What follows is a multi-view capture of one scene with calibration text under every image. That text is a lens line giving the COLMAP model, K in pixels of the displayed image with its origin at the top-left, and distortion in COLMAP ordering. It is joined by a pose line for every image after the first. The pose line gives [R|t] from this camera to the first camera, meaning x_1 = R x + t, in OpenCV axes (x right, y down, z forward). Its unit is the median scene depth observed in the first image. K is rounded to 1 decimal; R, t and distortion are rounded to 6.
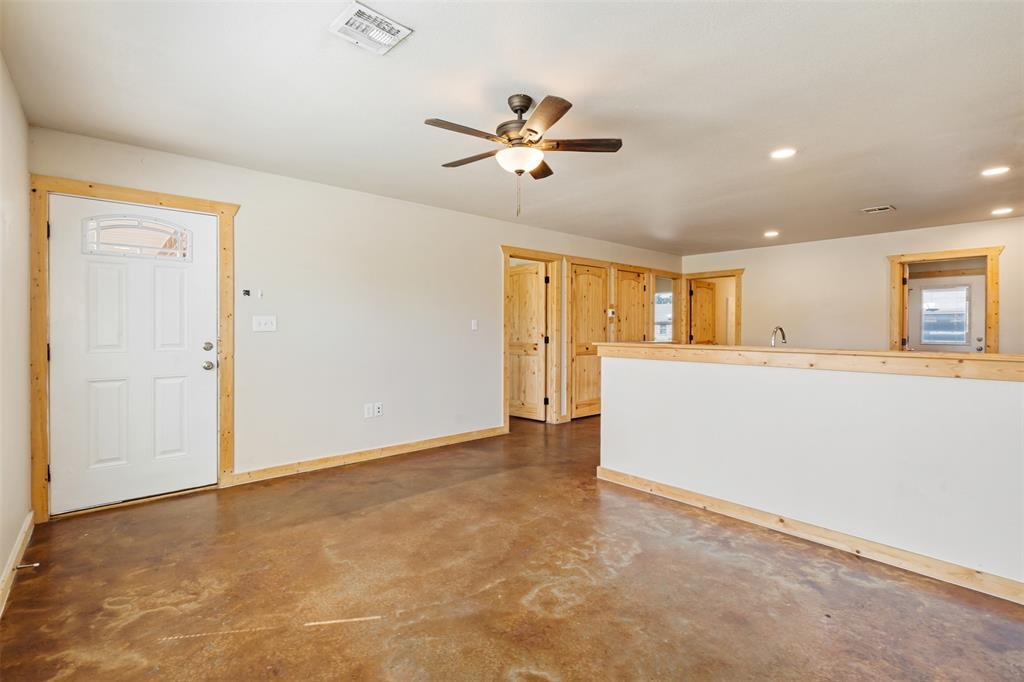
lens RADIAL K [[463.0, 0, 511.9], [0, 463.0, 330.9], [0, 0, 1]] dist [-0.012754, 0.000252]
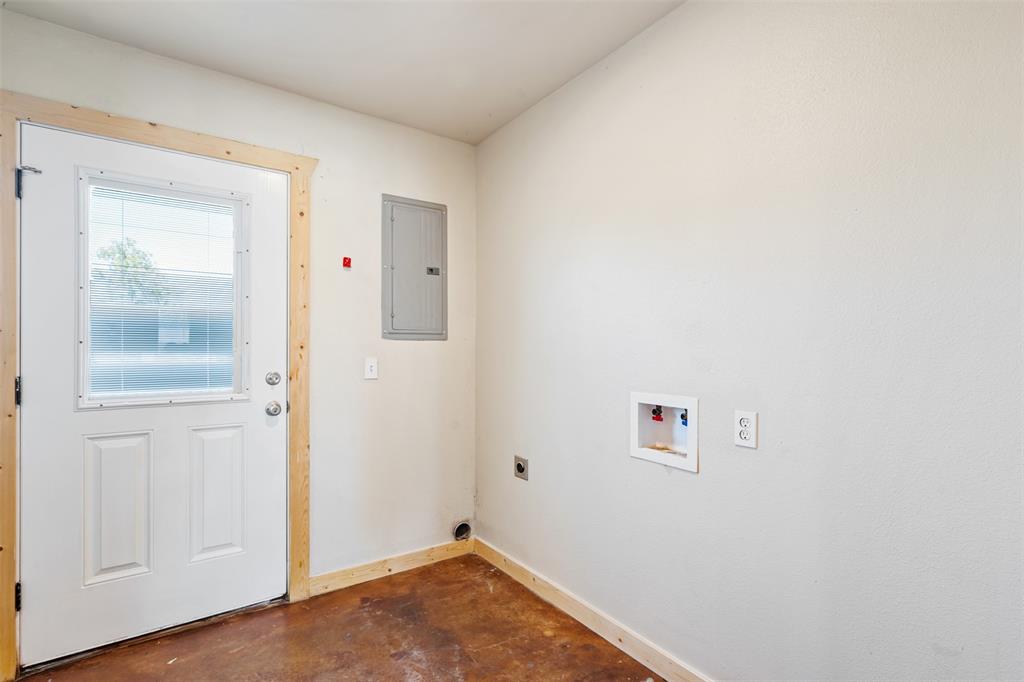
lens RADIAL K [[474.3, 0, 512.7], [0, 474.3, 352.2], [0, 0, 1]] dist [0.001420, 0.000080]
pose [[0.994680, -0.002680, -0.102981, -0.307094], [0.002085, 0.999981, -0.005885, 0.001627], [0.102995, 0.005639, 0.994666, 0.446453]]
